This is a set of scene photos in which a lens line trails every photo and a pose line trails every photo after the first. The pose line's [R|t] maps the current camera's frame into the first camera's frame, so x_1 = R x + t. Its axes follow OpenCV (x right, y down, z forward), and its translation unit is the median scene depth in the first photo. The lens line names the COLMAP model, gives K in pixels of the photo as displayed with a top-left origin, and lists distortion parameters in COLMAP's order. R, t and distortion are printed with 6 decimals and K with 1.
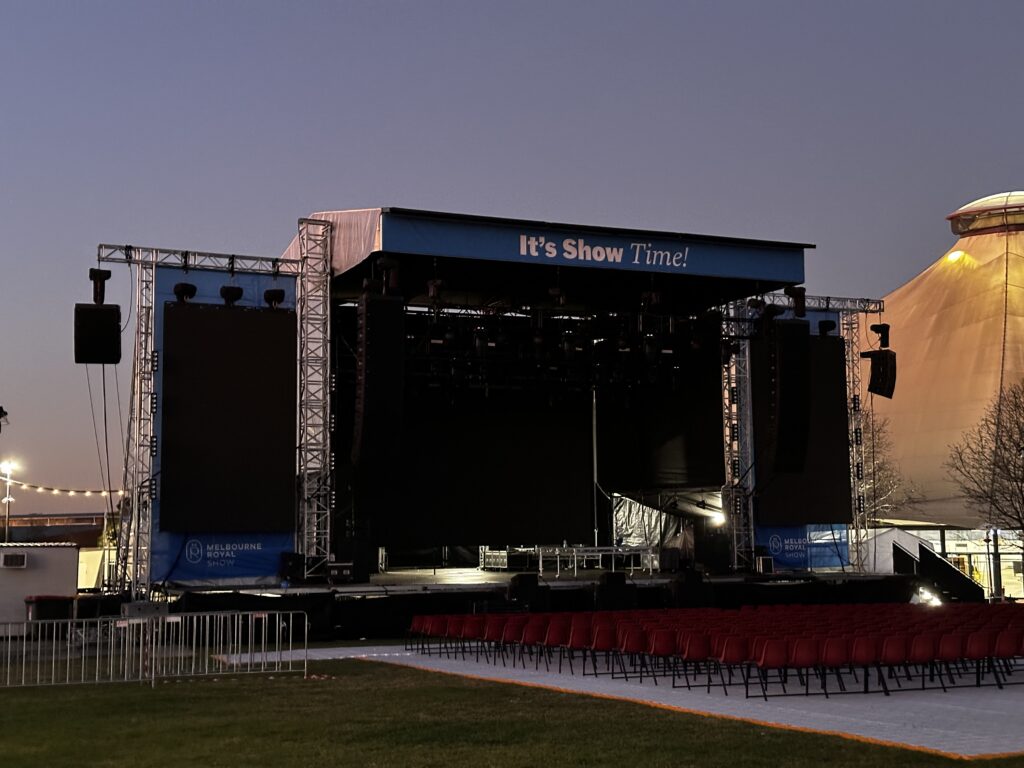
lens RADIAL K [[1463.7, 0, 515.6], [0, 1463.7, 388.2], [0, 0, 1]] dist [0.055613, 0.000000]
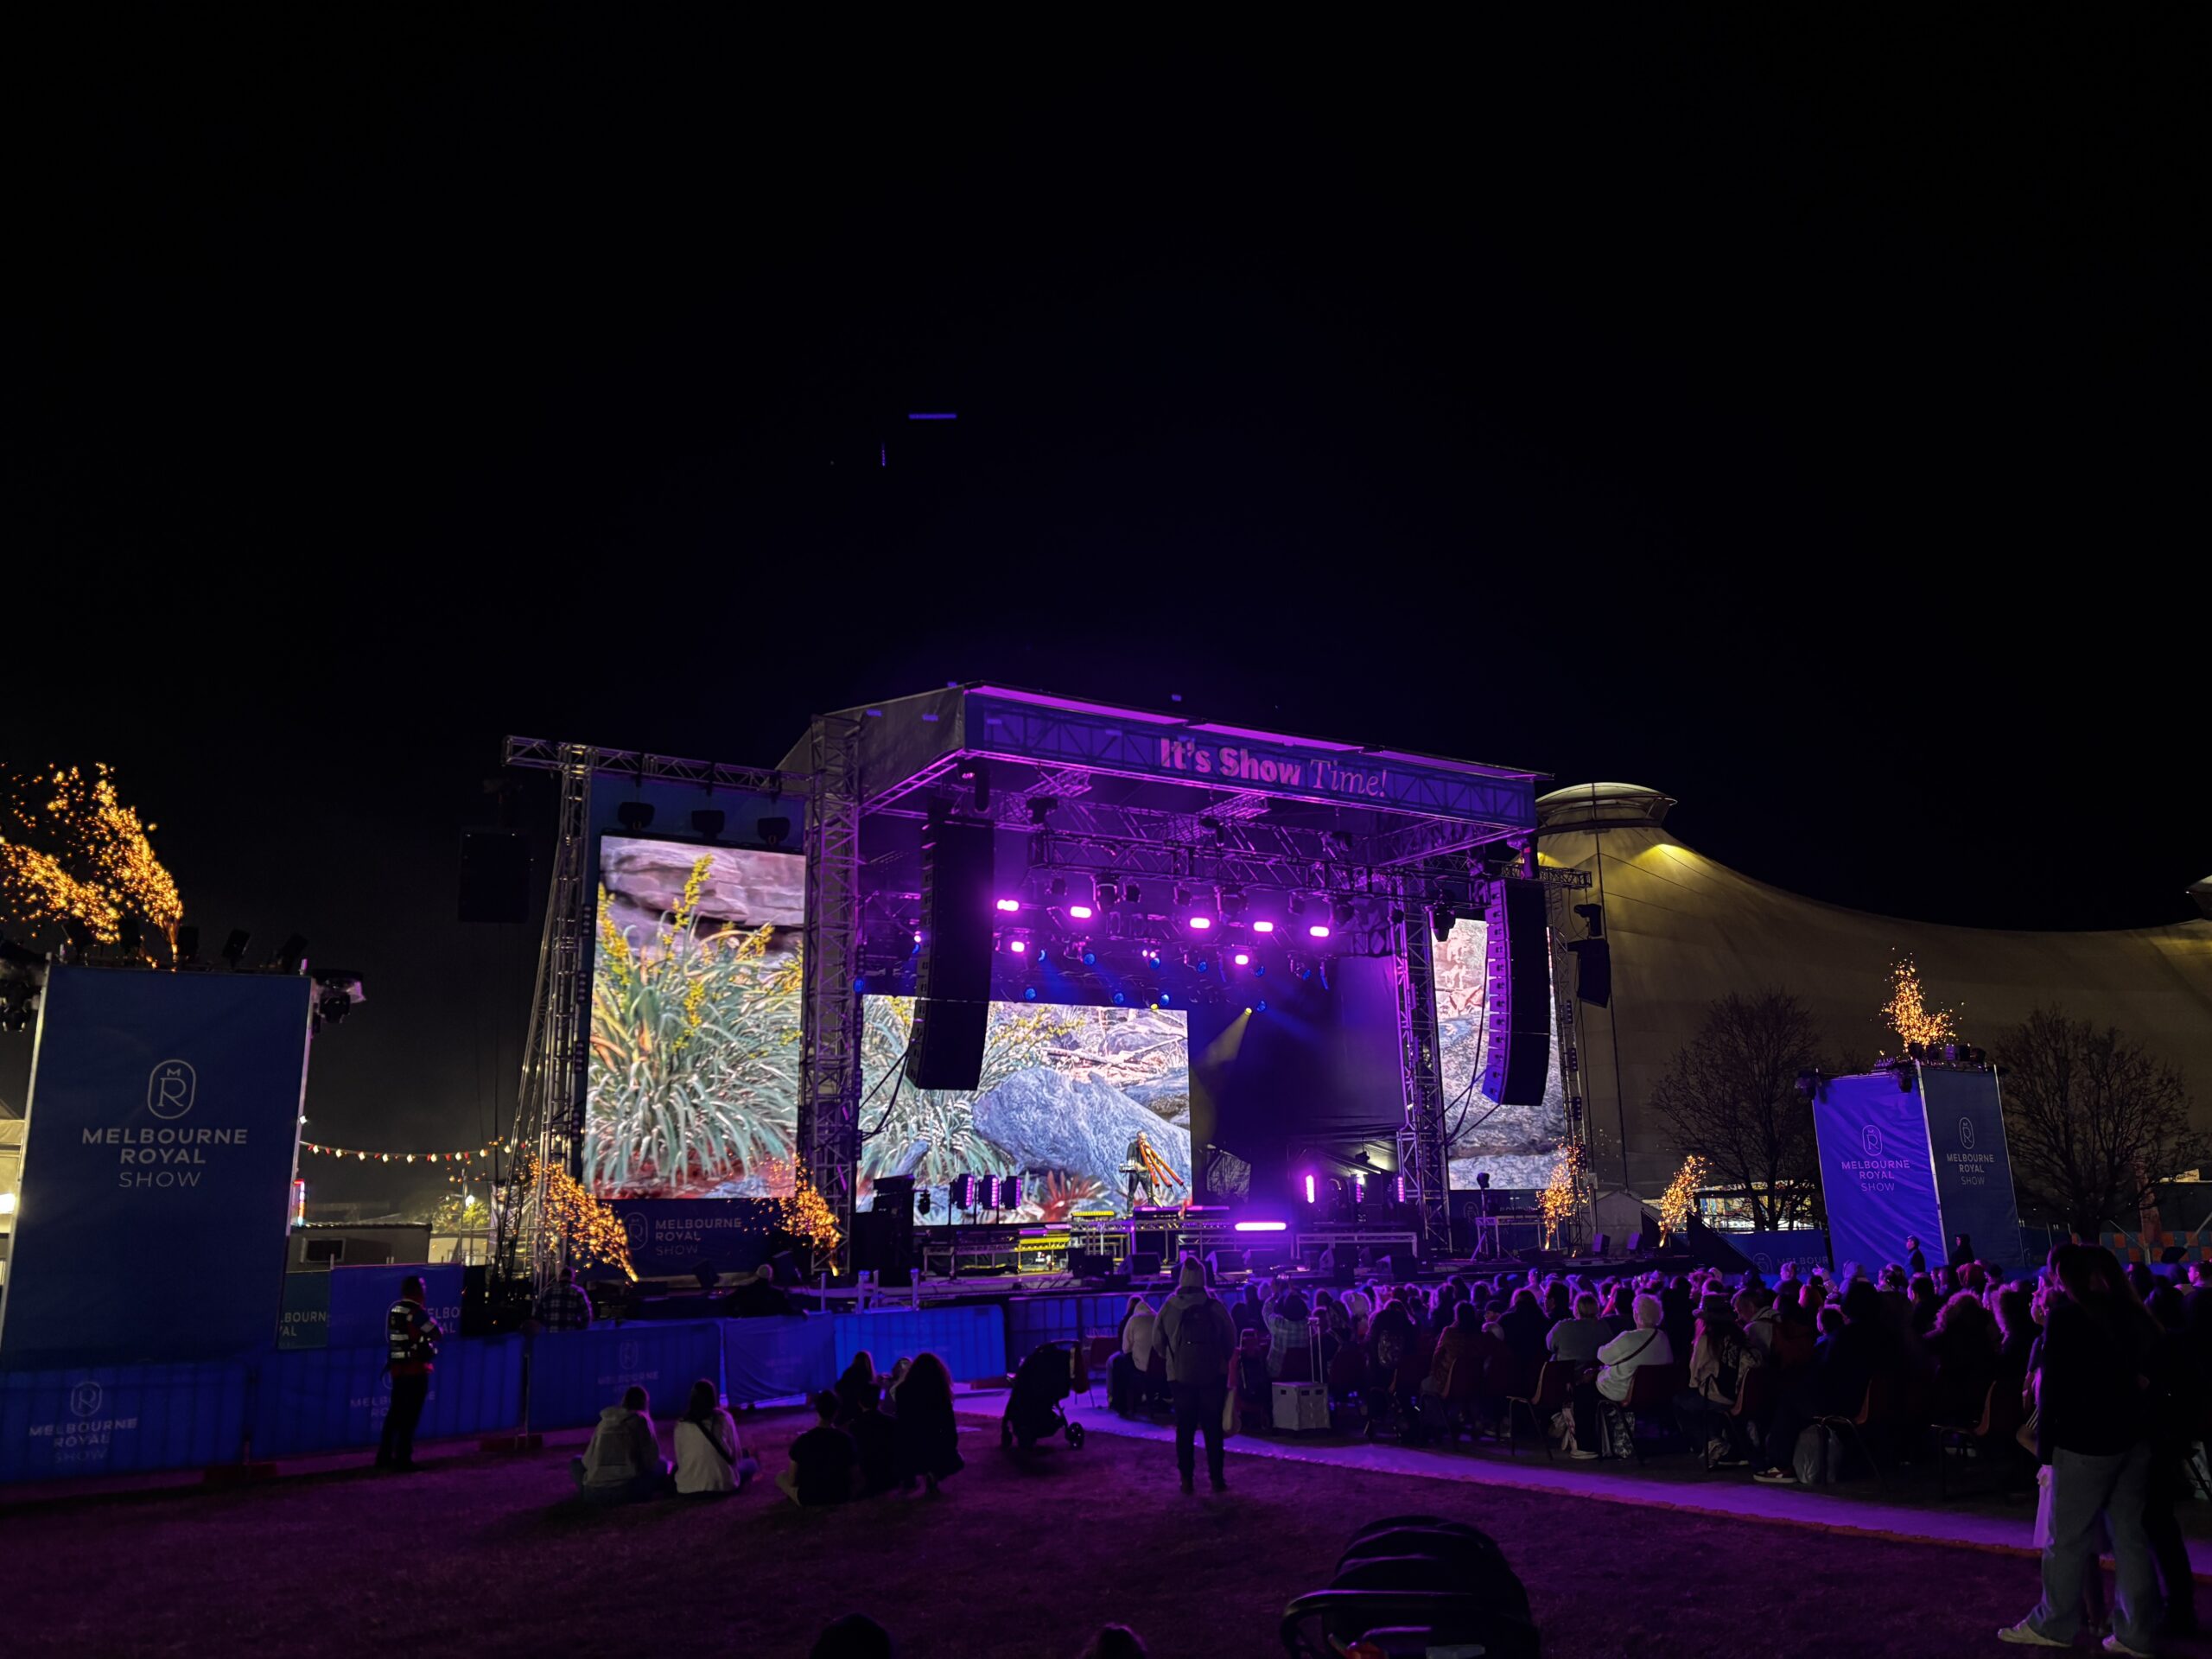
lens RADIAL K [[1668.5, 0, 1092.5], [0, 1668.5, 821.3], [0, 0, 1]] dist [0.025203, -0.016245]
pose [[0.992658, 0.019736, 0.119334, -0.112407], [-0.003351, 0.990706, -0.135978, 0.034736], [-0.120908, 0.134580, 0.983499, 0.255997]]
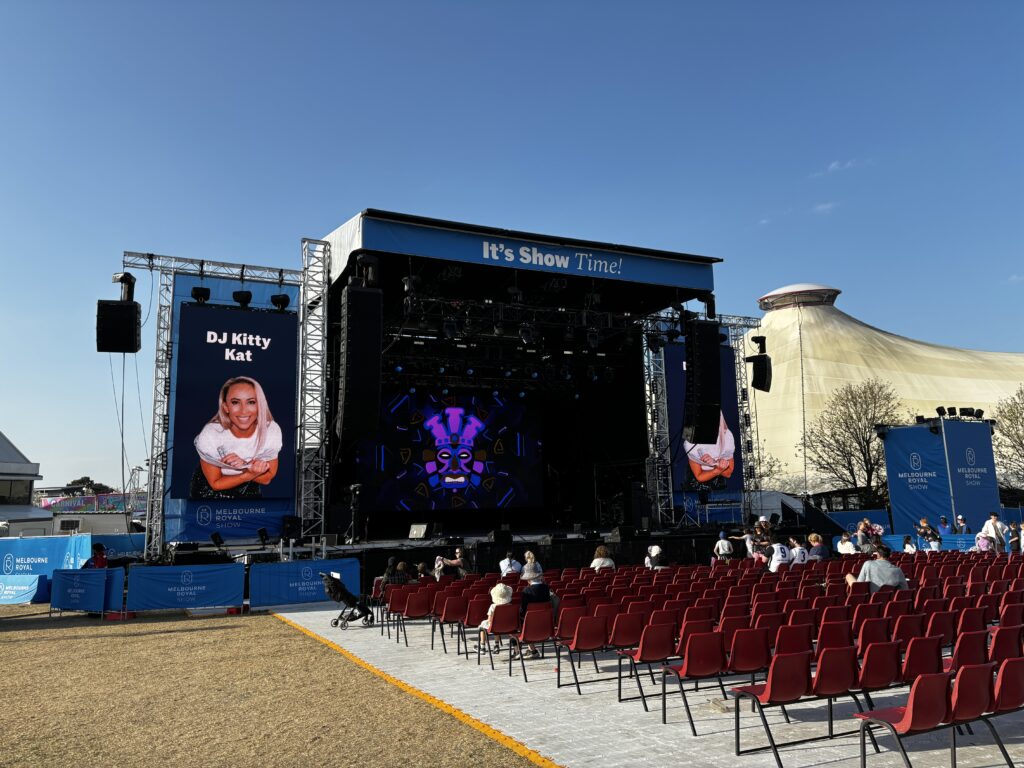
lens RADIAL K [[772.4, 0, 505.5], [0, 772.4, 377.0], [0, 0, 1]] dist [0.025203, -0.016245]
pose [[0.999820, -0.011206, 0.015327, 0.010127], [0.012210, 0.997674, -0.067057, 0.044902], [-0.014540, 0.067232, 0.997631, 0.370193]]
